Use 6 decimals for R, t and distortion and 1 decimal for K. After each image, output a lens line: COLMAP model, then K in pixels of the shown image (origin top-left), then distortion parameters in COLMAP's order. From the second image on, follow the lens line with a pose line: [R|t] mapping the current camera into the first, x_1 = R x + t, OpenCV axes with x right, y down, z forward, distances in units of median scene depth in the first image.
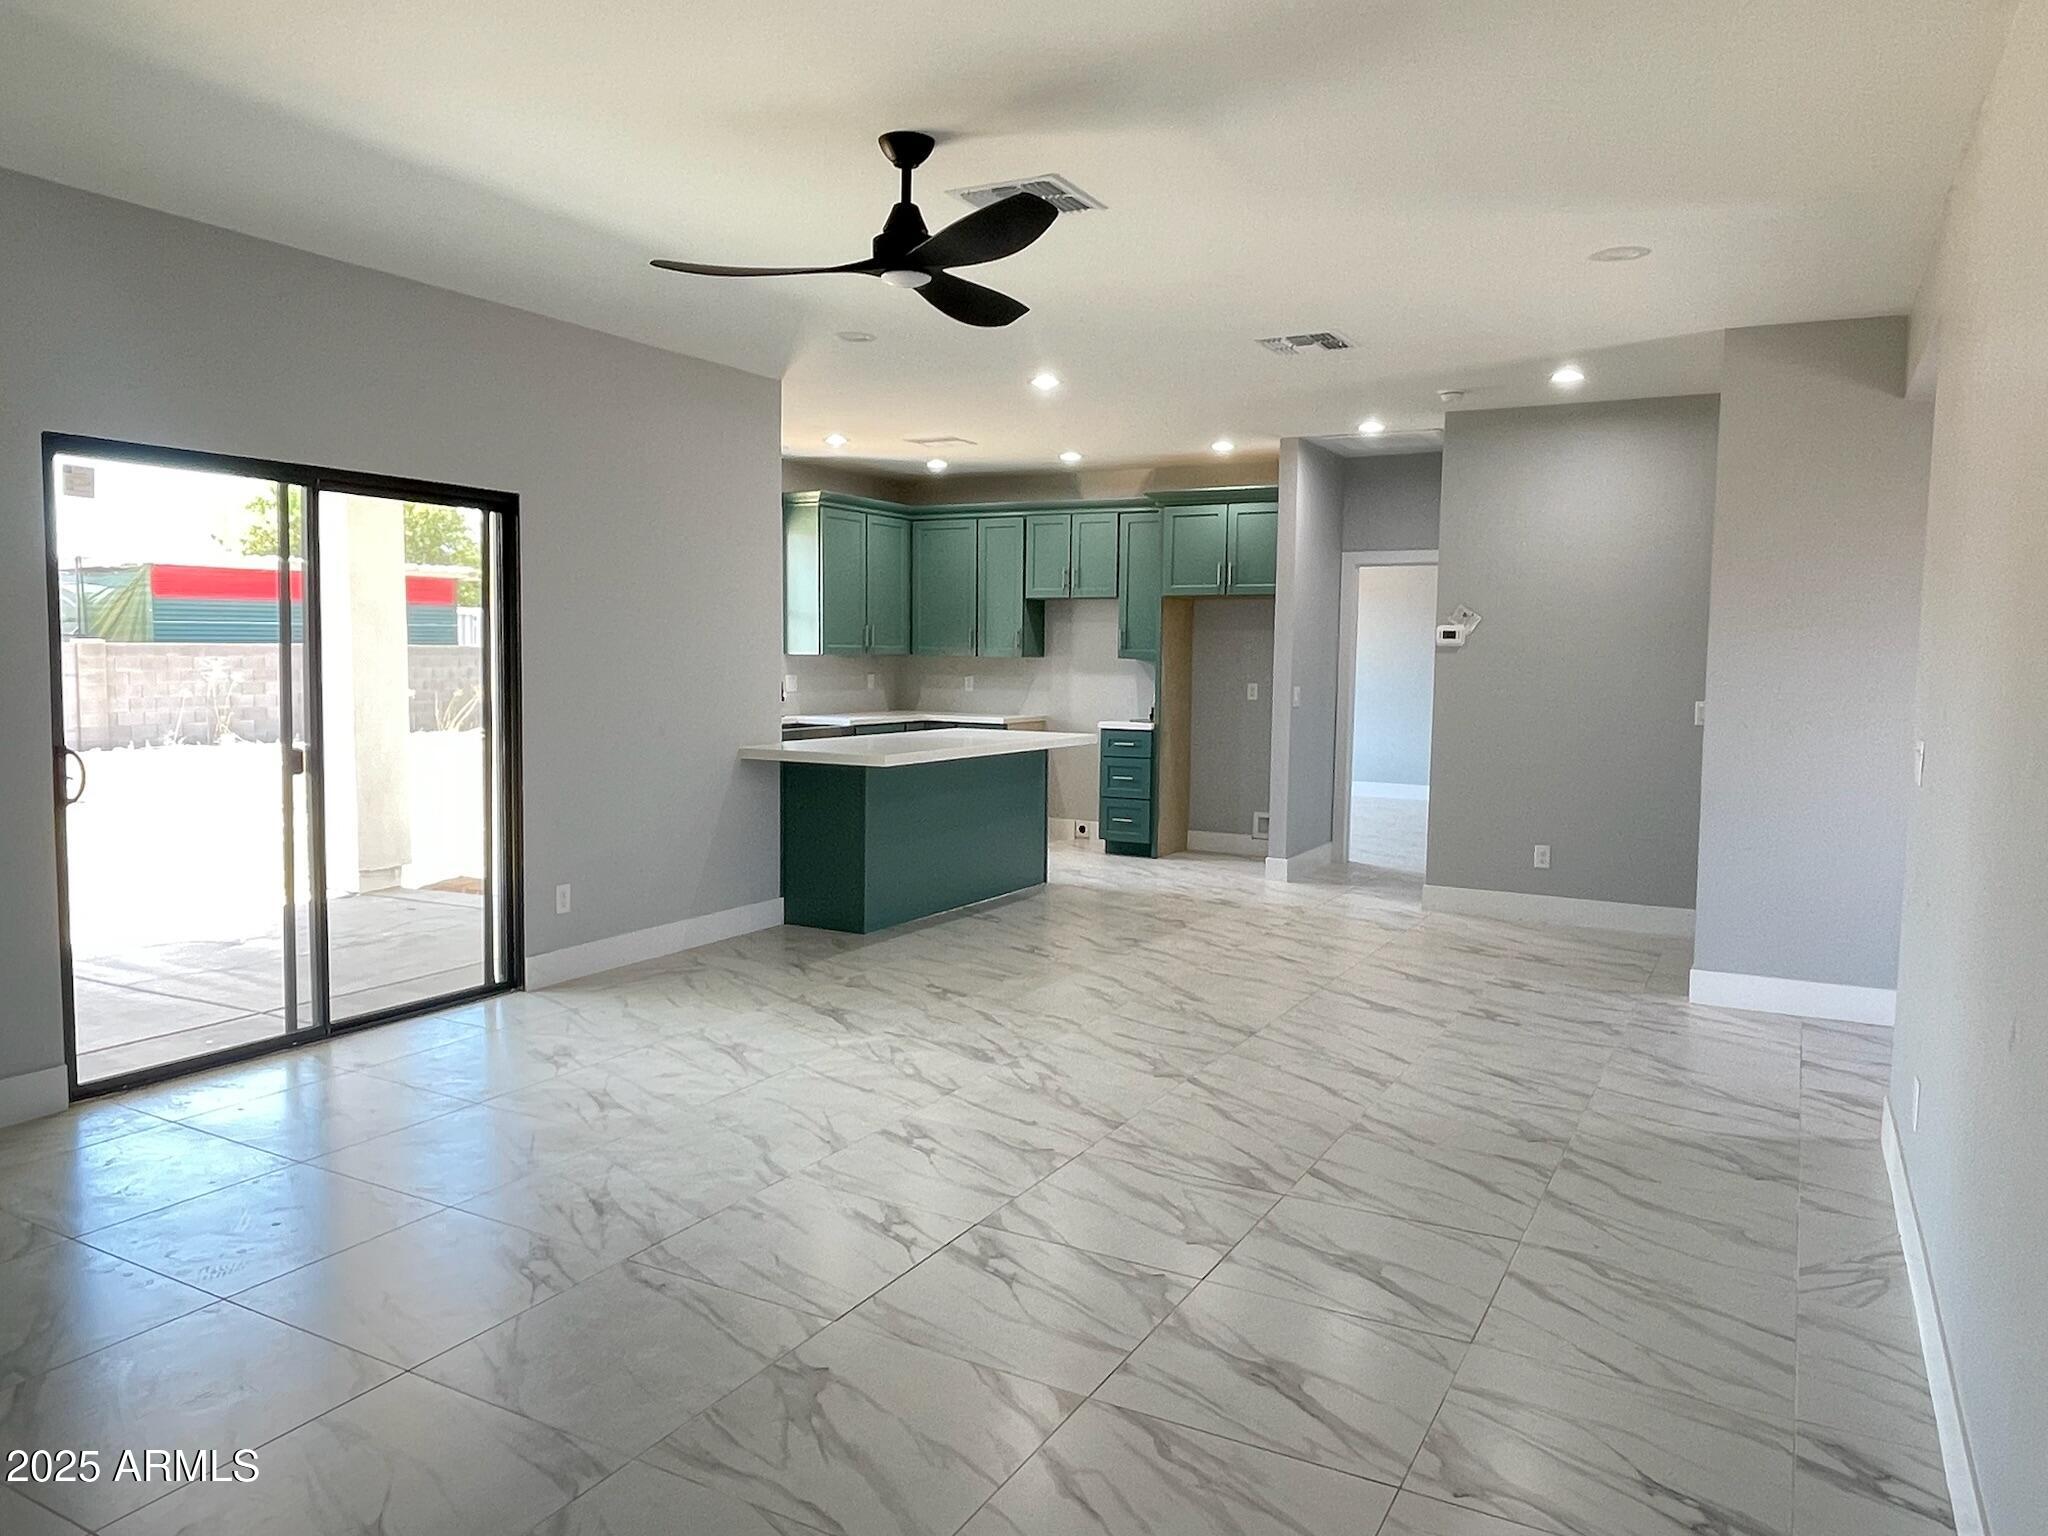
lens RADIAL K [[1387.6, 0, 1024.6], [0, 1387.6, 767.2], [0, 0, 1]] dist [0.050337, 0.000268]
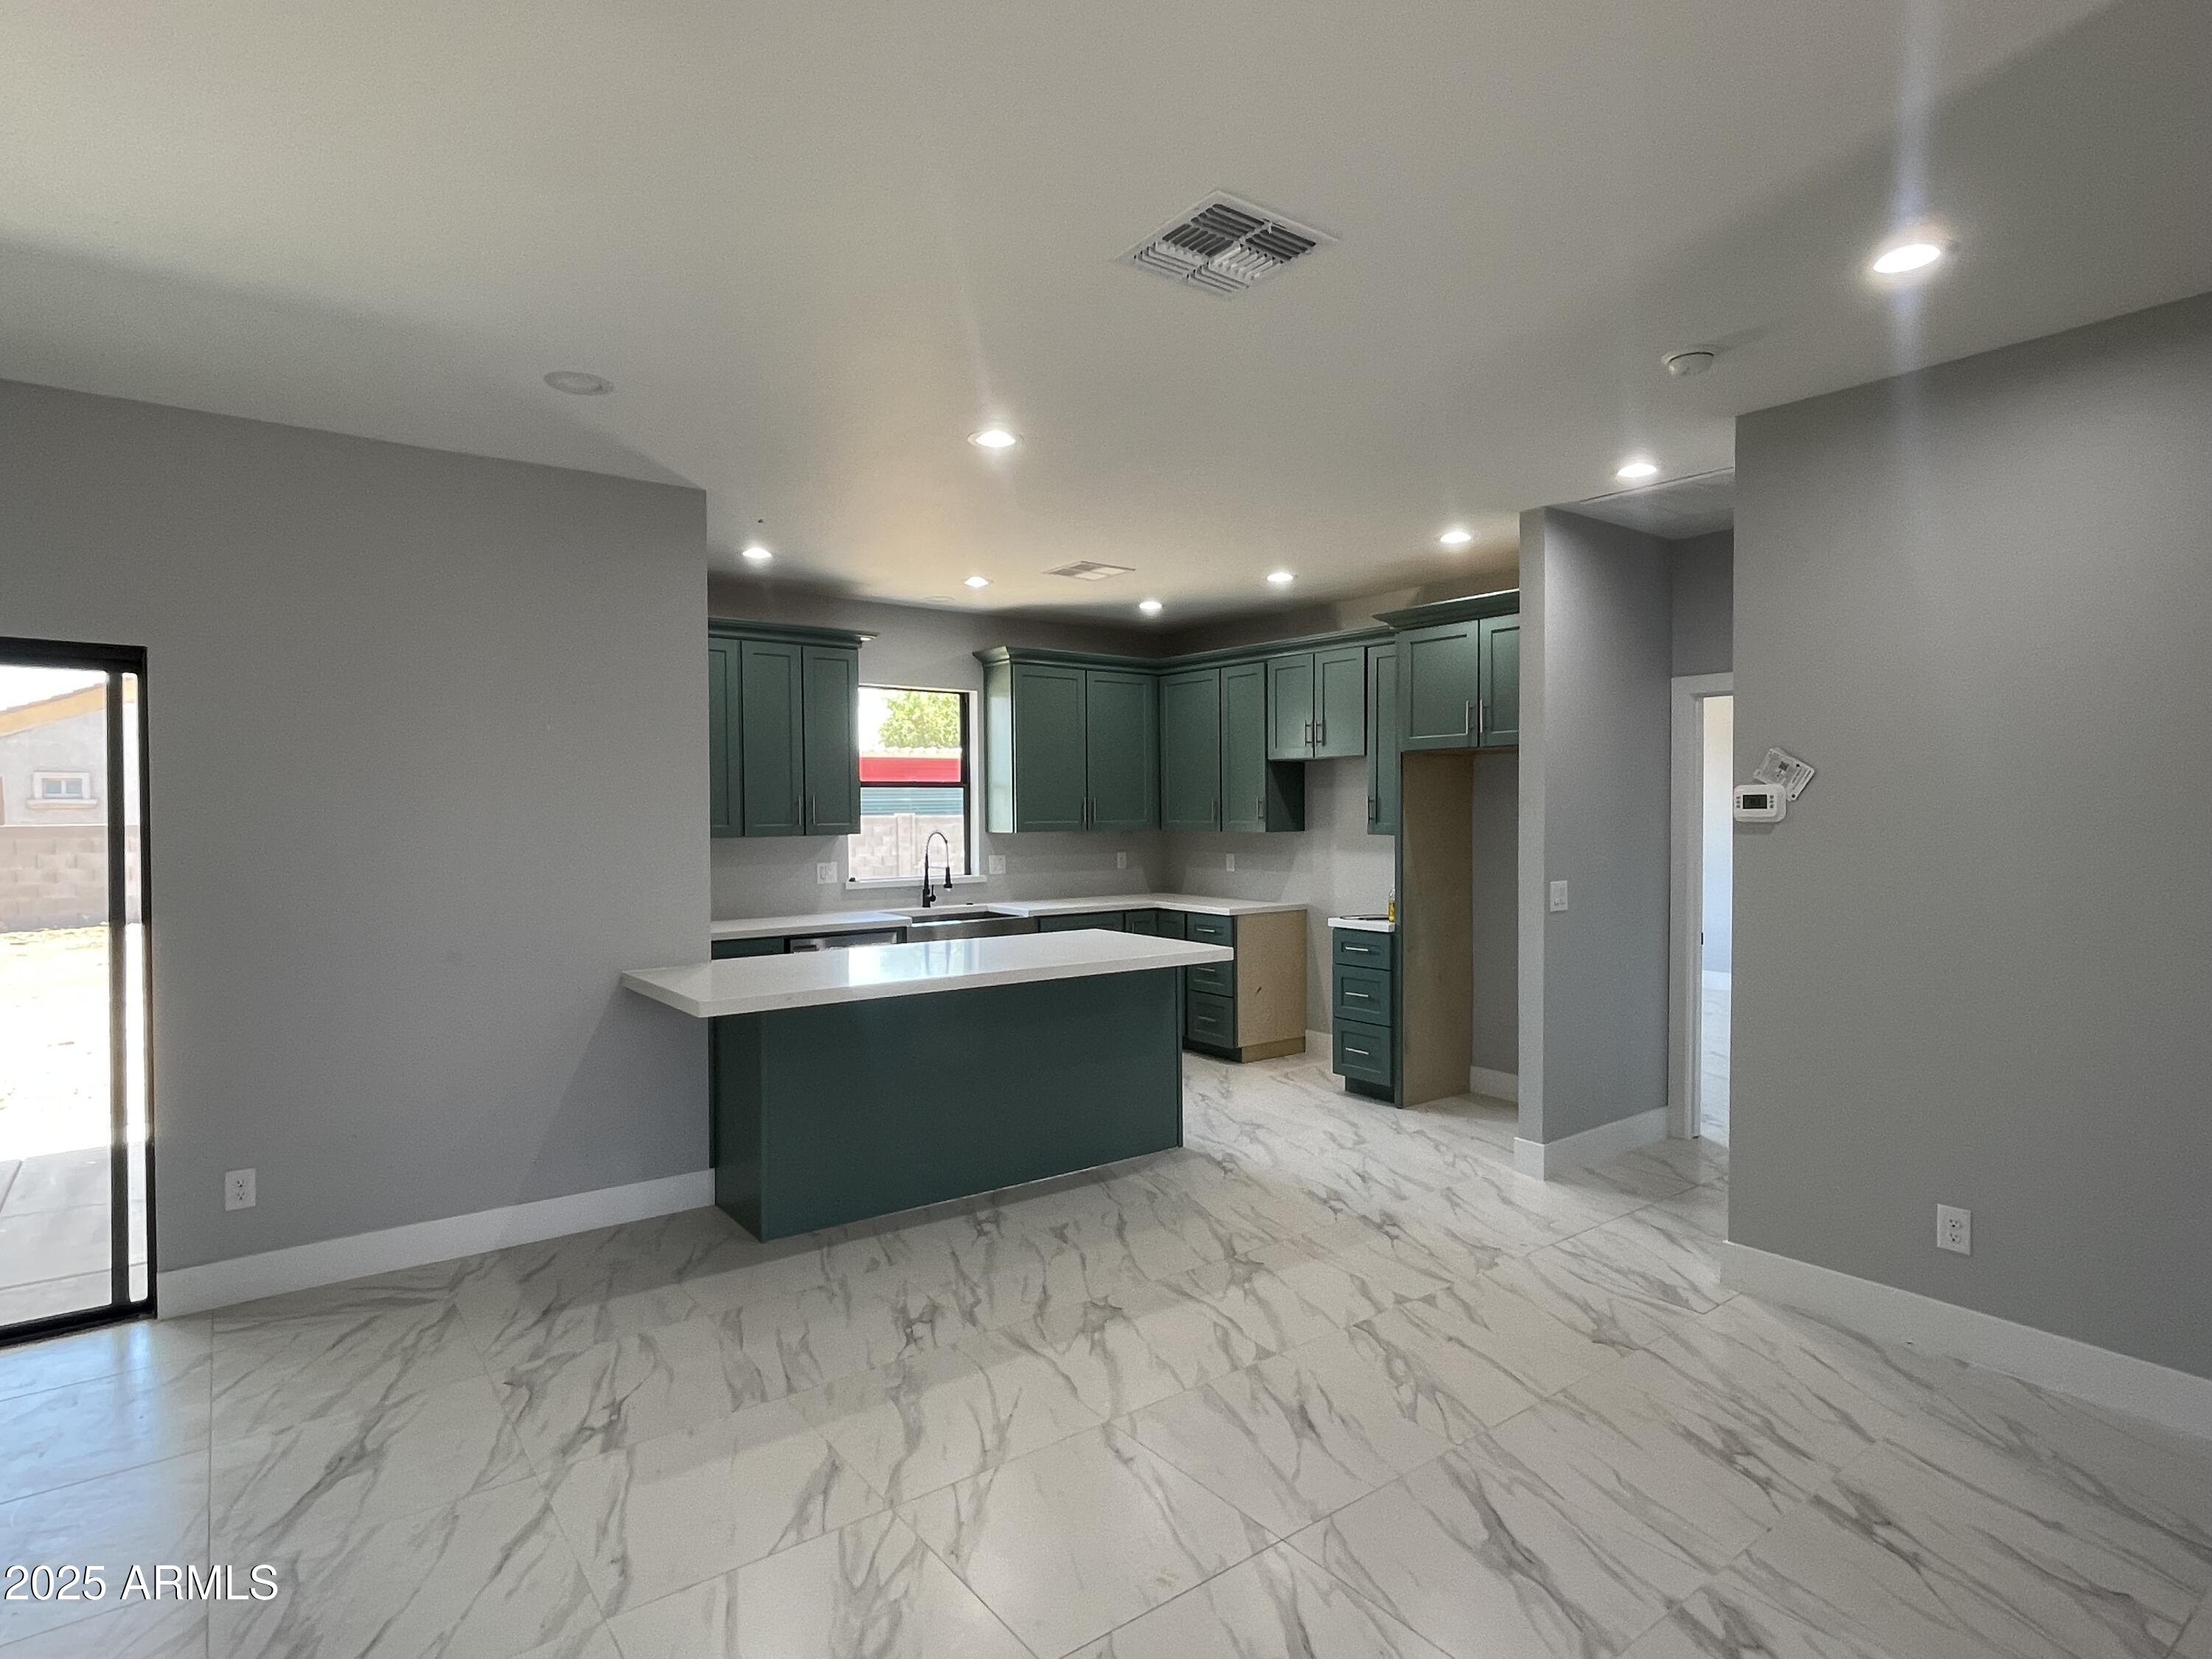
lens RADIAL K [[1168.2, 0, 1106.3], [0, 1168.2, 828.3], [0, 0, 1]] dist [0.007526, -0.001132]
pose [[0.914043, -0.009081, -0.405516, 0.202930], [-0.018758, 0.997733, -0.064625, -0.038362], [0.405183, 0.066677, 0.911801, 0.364920]]
